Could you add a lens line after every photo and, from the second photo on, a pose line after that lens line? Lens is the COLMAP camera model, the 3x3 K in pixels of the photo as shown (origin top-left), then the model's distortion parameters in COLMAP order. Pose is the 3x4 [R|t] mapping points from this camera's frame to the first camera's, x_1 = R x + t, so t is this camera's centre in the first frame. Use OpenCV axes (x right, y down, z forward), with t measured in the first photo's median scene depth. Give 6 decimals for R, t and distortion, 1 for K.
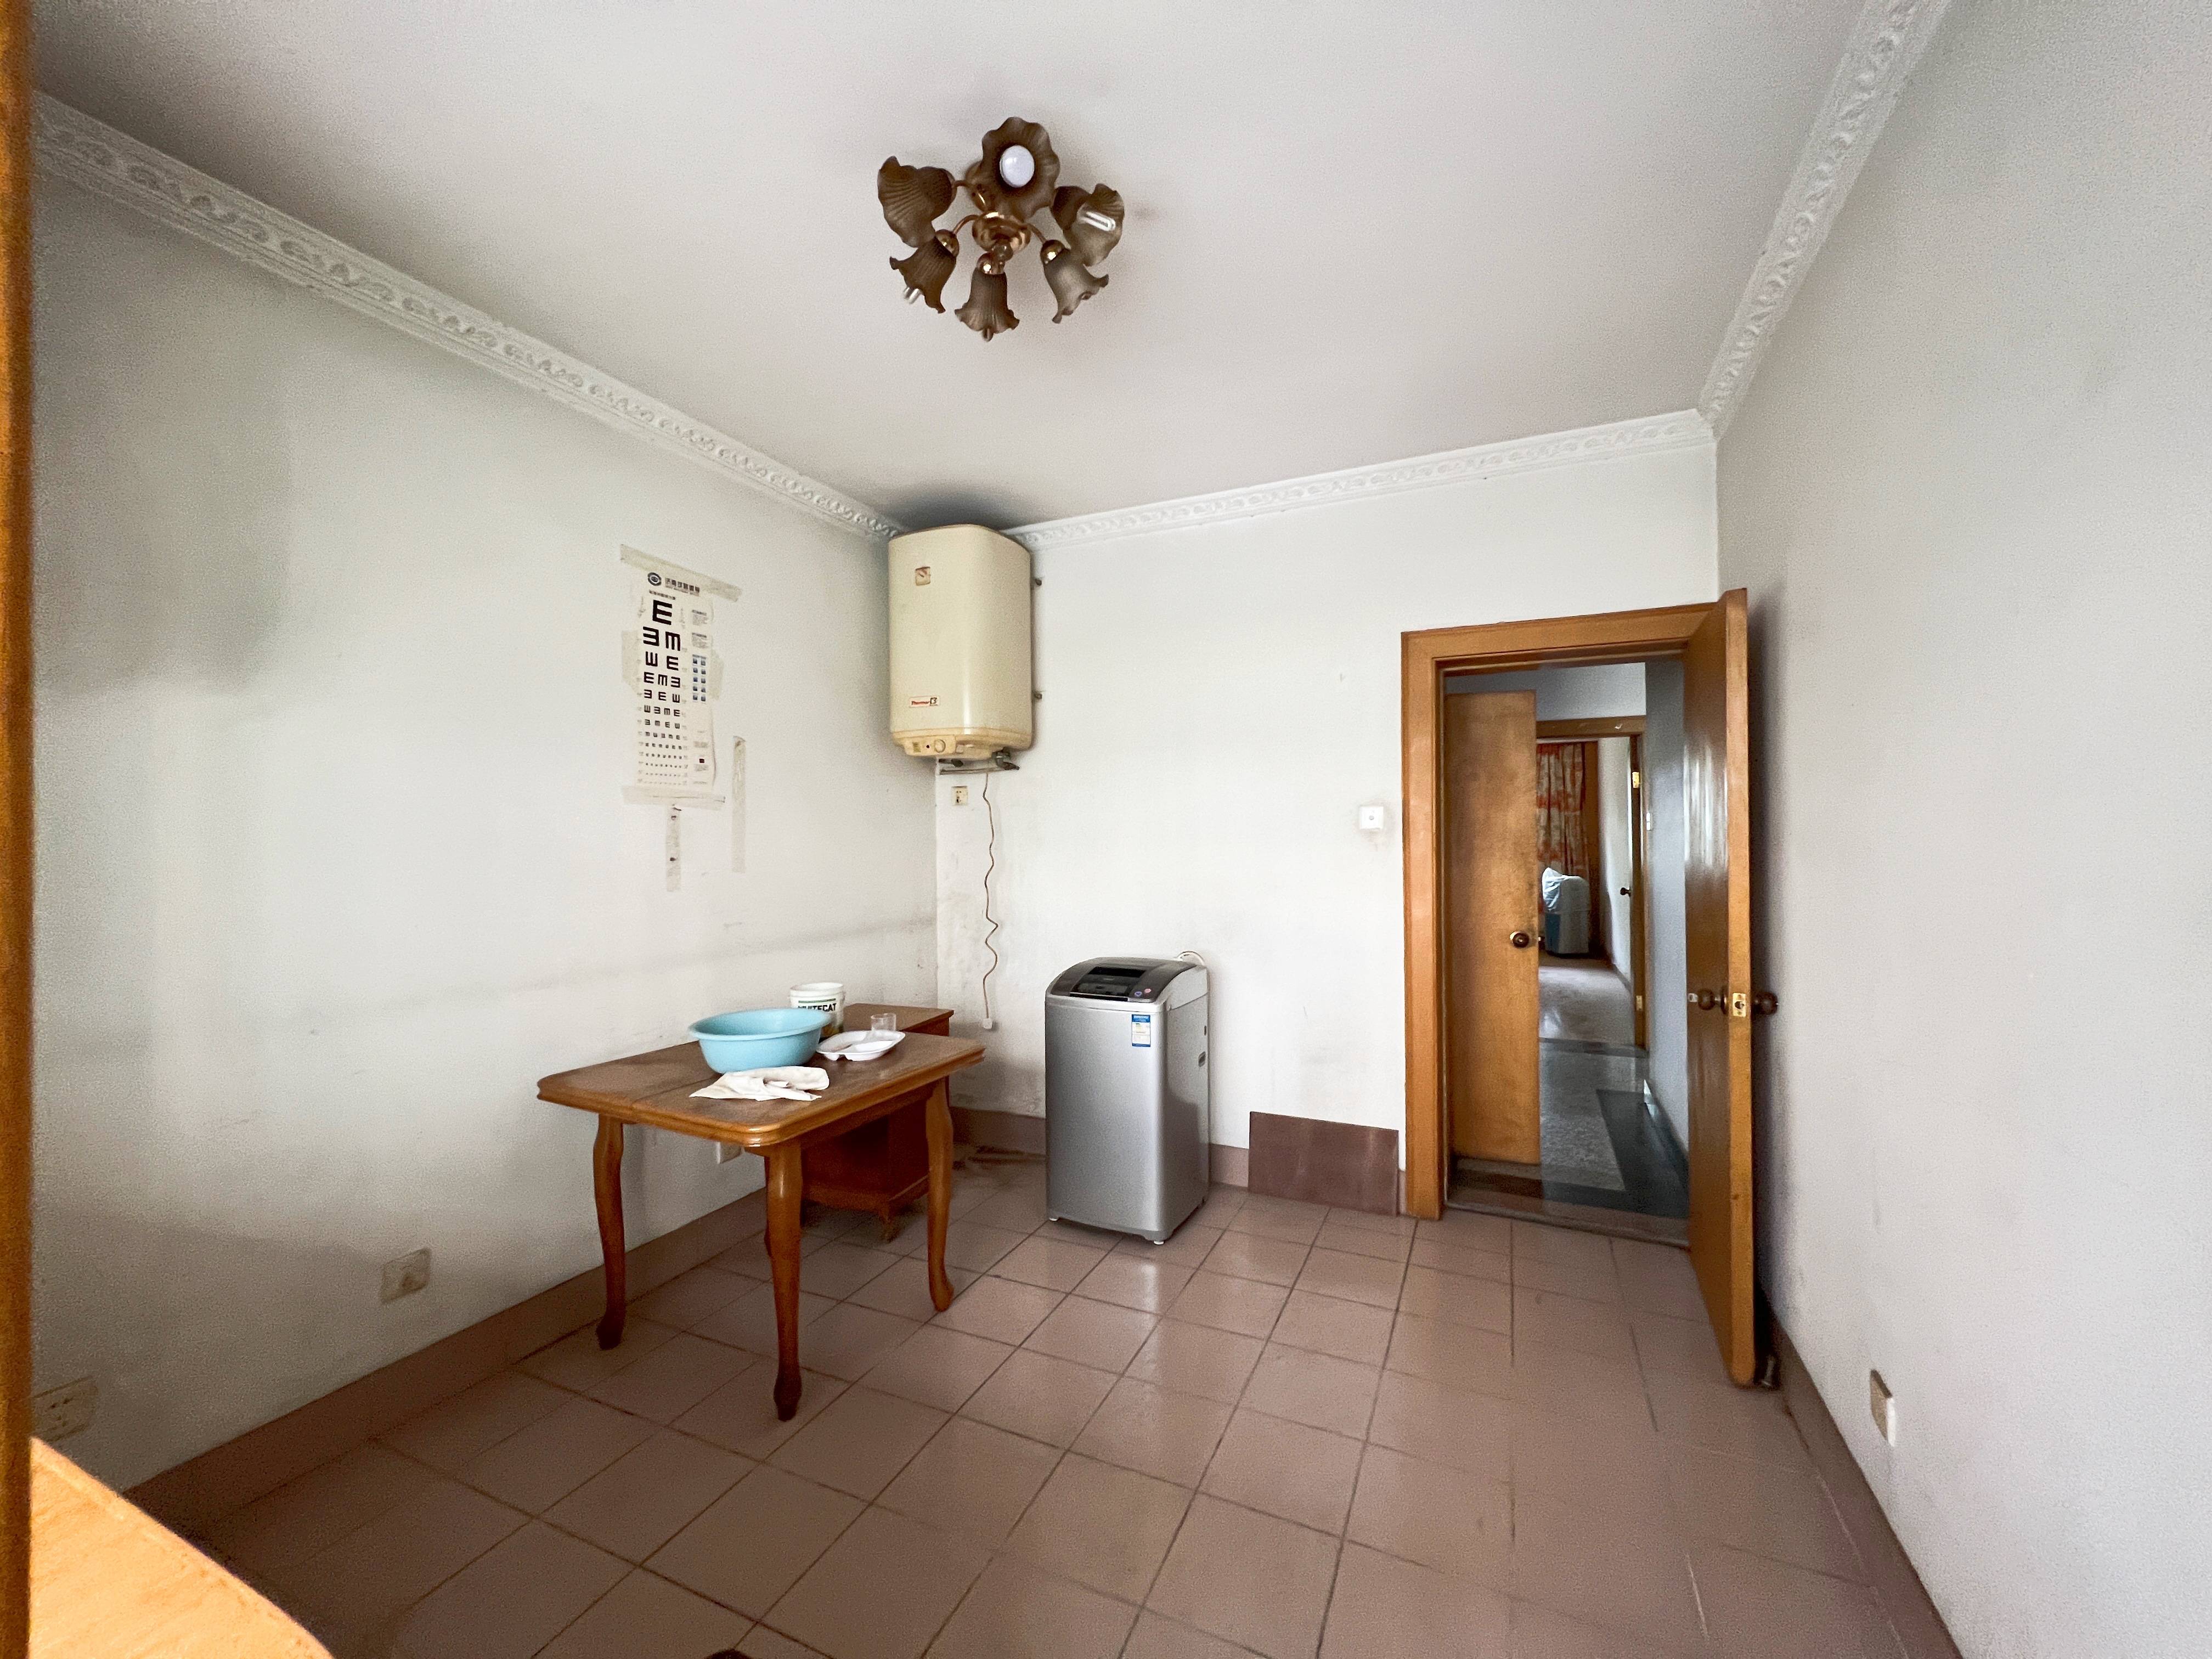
lens RADIAL K [[888.2, 0, 1101.0], [0, 888.2, 824.0], [0, 0, 1]] dist [-0.001163, 0.000234]
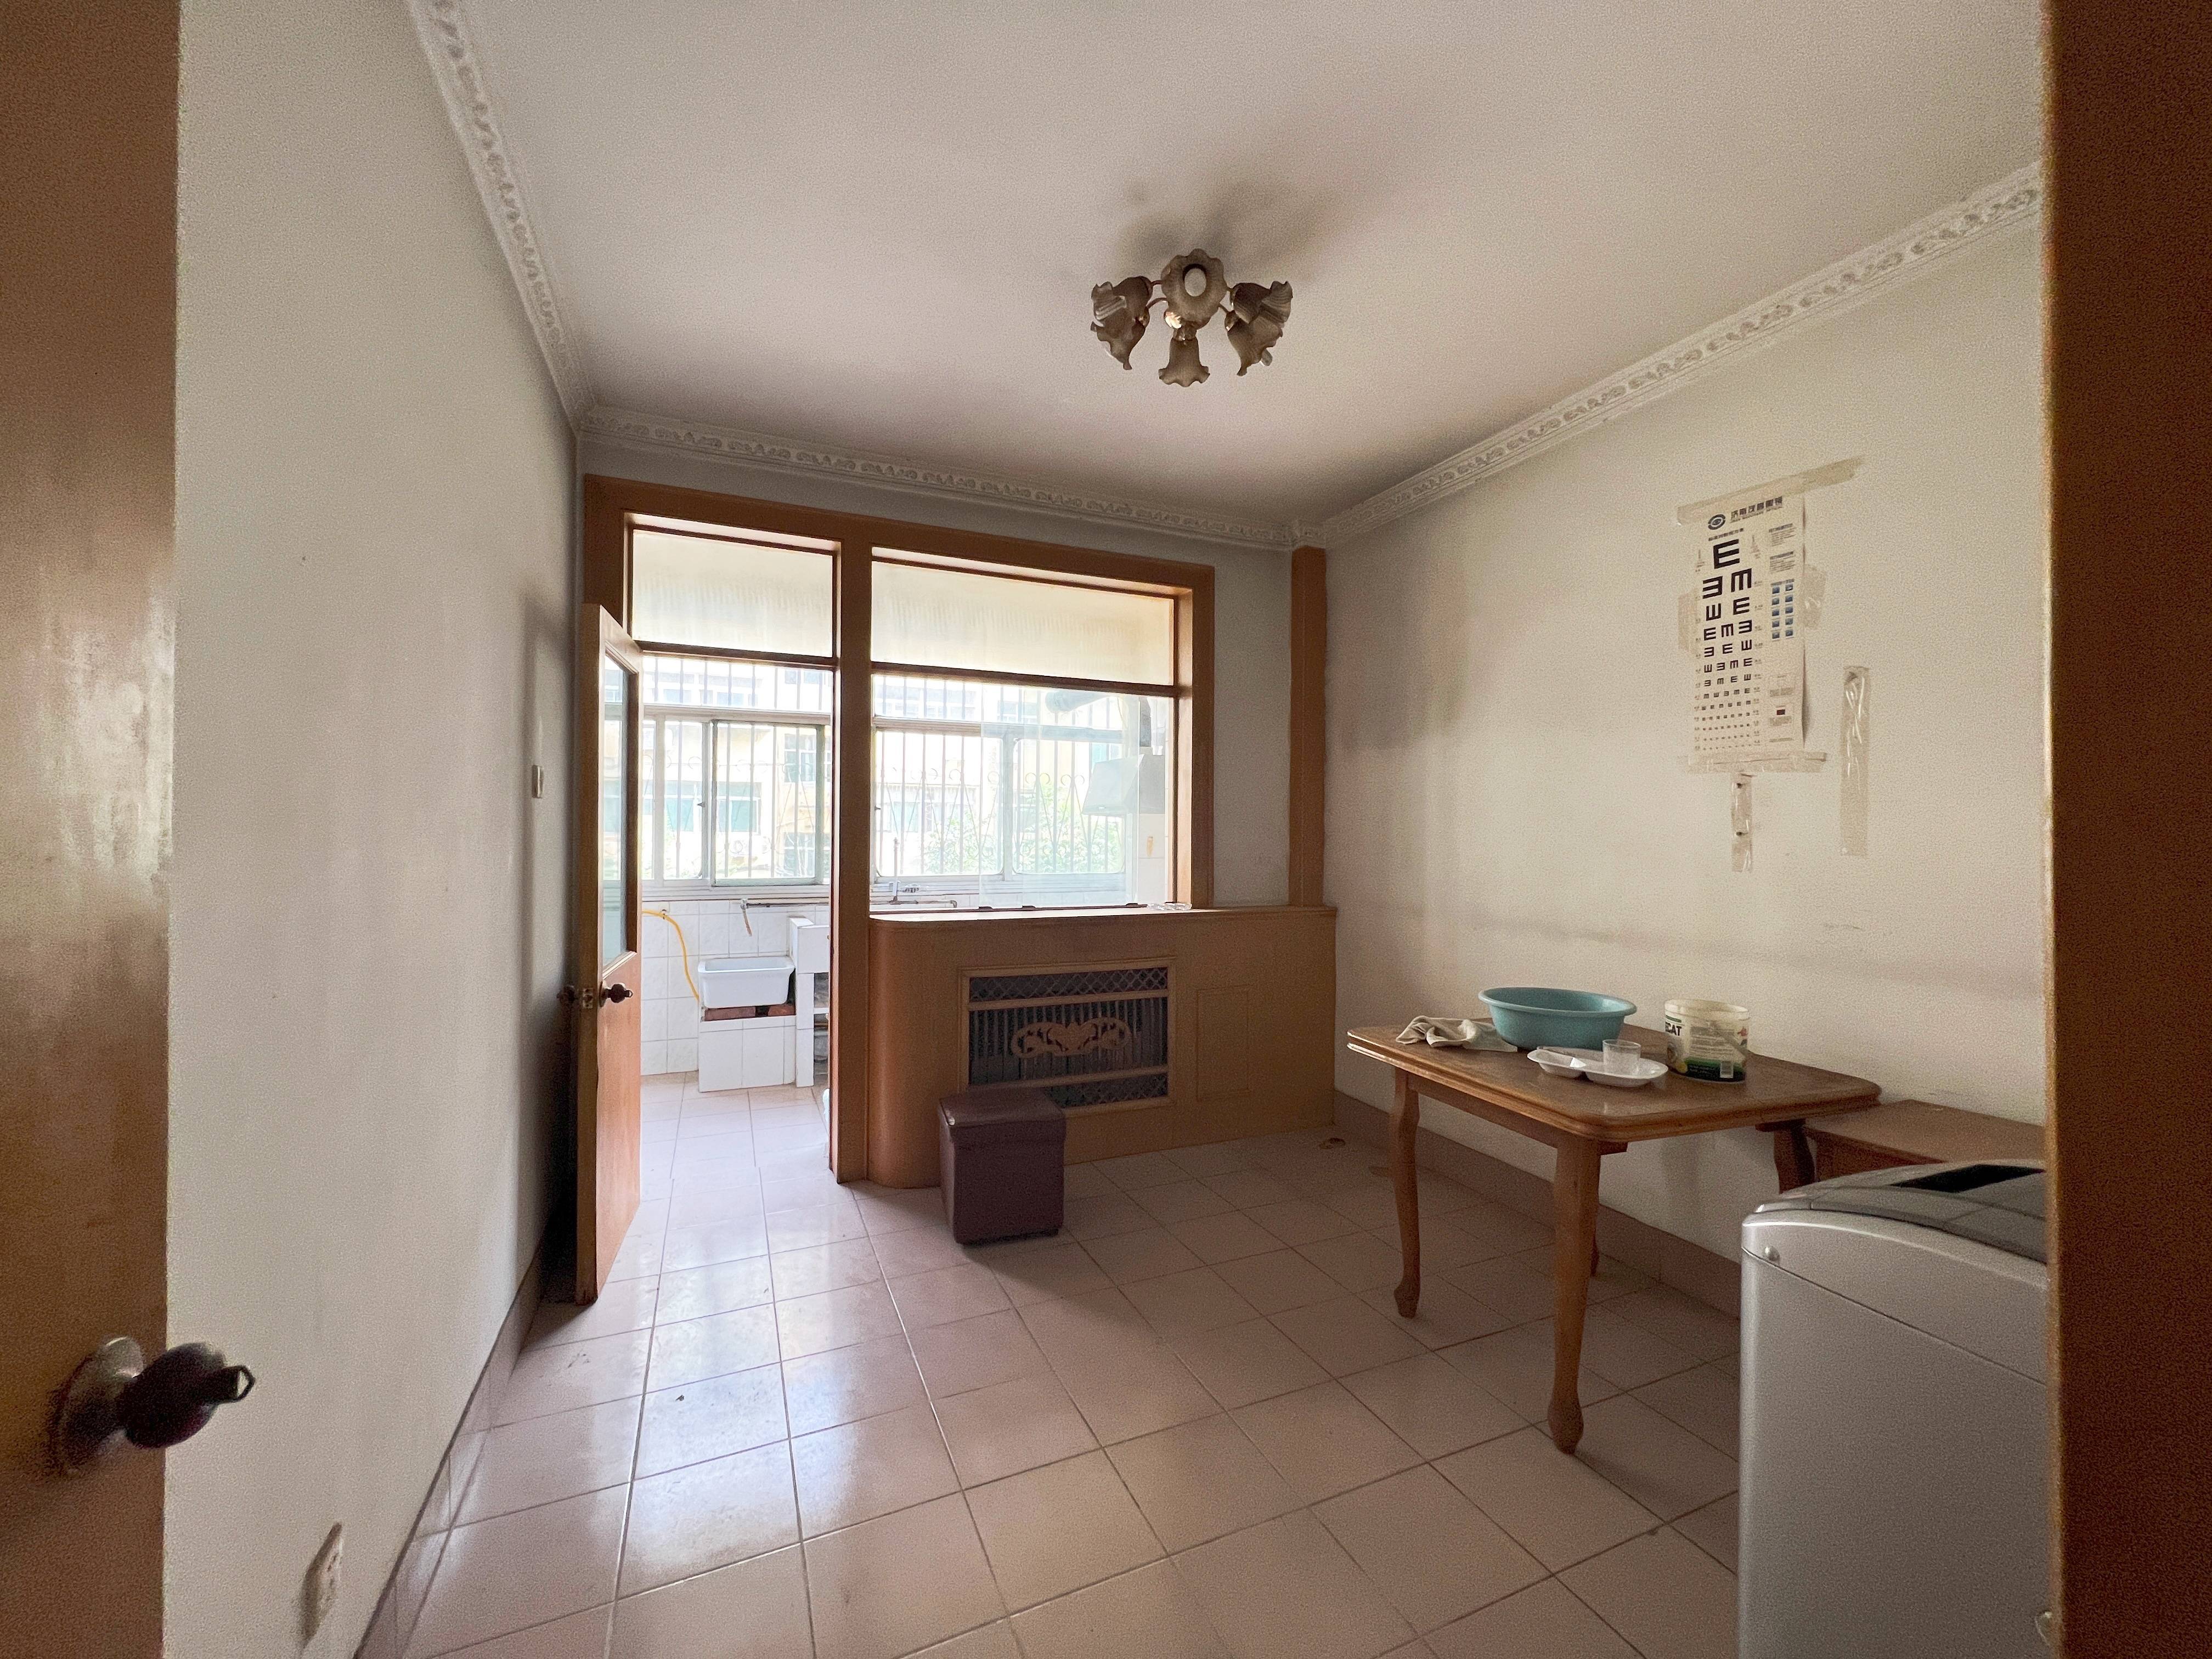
lens RADIAL K [[888.2, 0, 1118.6], [0, 888.2, 824.7], [0, 0, 1]] dist [-0.001163, 0.000234]
pose [[-0.655943, 0.002118, -0.754808, 0.563671], [0.008404, 0.999955, -0.004497, 0.029751], [0.754764, -0.009293, -0.655931, 1.107498]]
